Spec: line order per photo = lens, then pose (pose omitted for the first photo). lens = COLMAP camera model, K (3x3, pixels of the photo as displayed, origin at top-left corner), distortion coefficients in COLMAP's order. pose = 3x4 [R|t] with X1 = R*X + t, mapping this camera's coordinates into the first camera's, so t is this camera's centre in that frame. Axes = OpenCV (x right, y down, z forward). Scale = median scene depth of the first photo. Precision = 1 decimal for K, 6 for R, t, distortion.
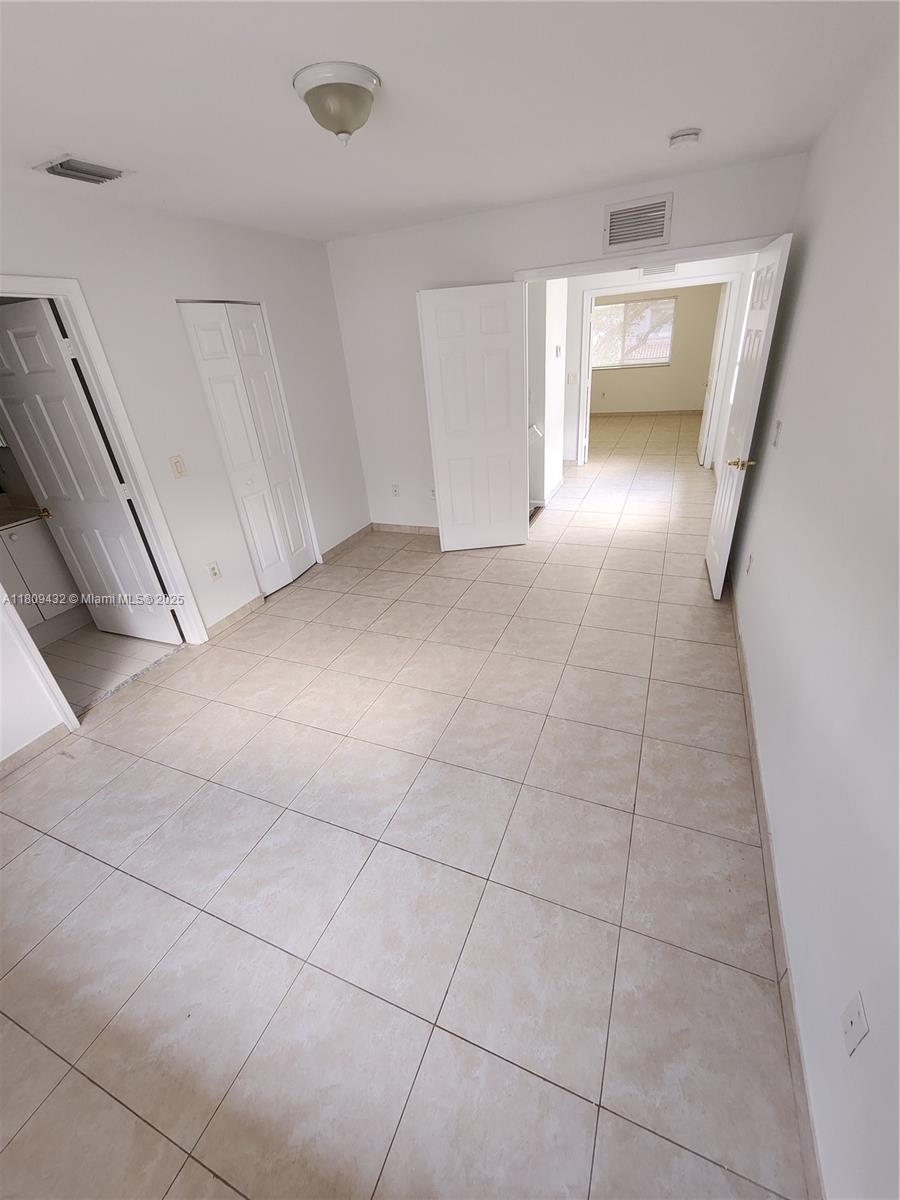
lens RADIAL K [[494.6, 0, 453.4], [0, 494.6, 599.2], [0, 0, 1]] dist [0.001701, 0.000397]
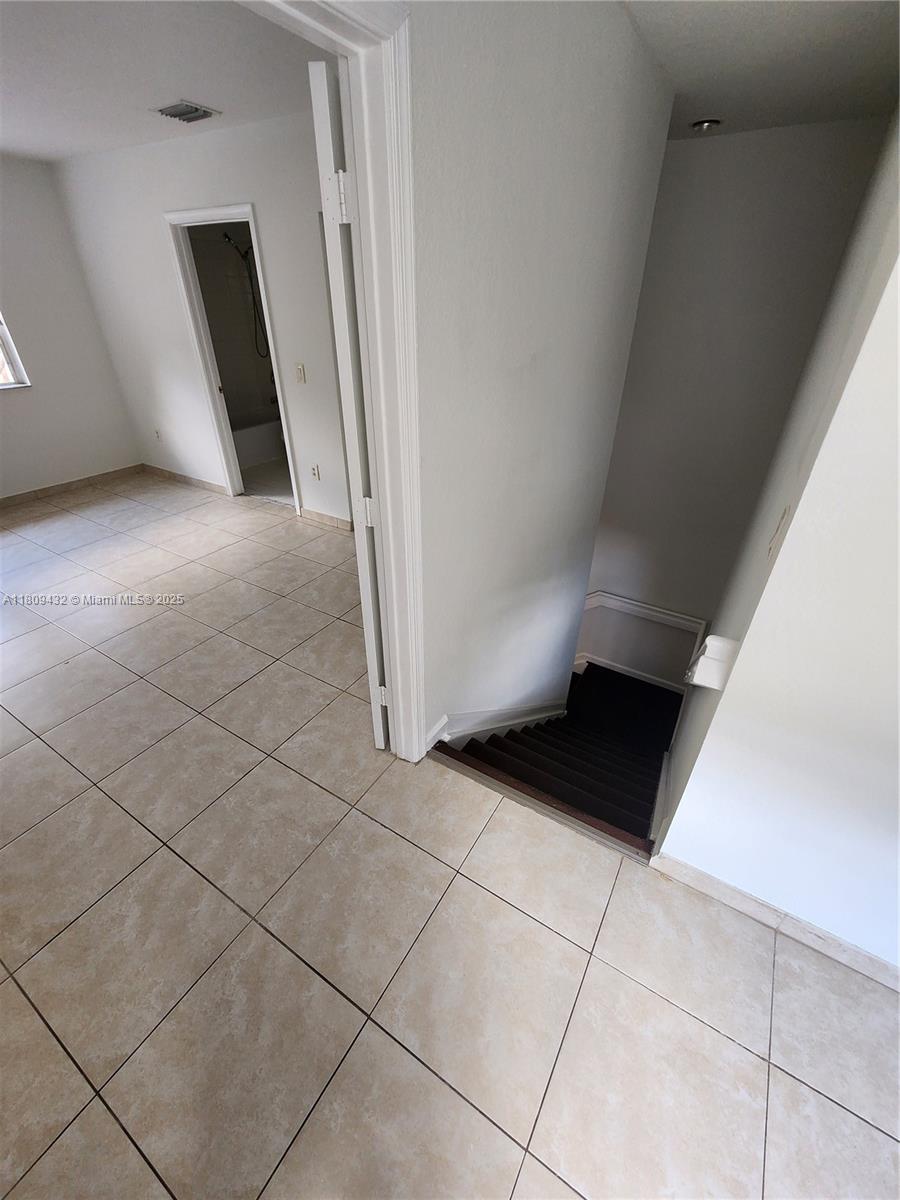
lens RADIAL K [[494.6, 0, 453.4], [0, 494.6, 599.2], [0, 0, 1]] dist [0.001701, 0.000397]
pose [[-0.150061, 0.578109, -0.802042, 0.609016], [-0.461760, 0.676332, 0.573893, -0.719556], [0.874219, 0.456470, 0.165457, 1.325850]]
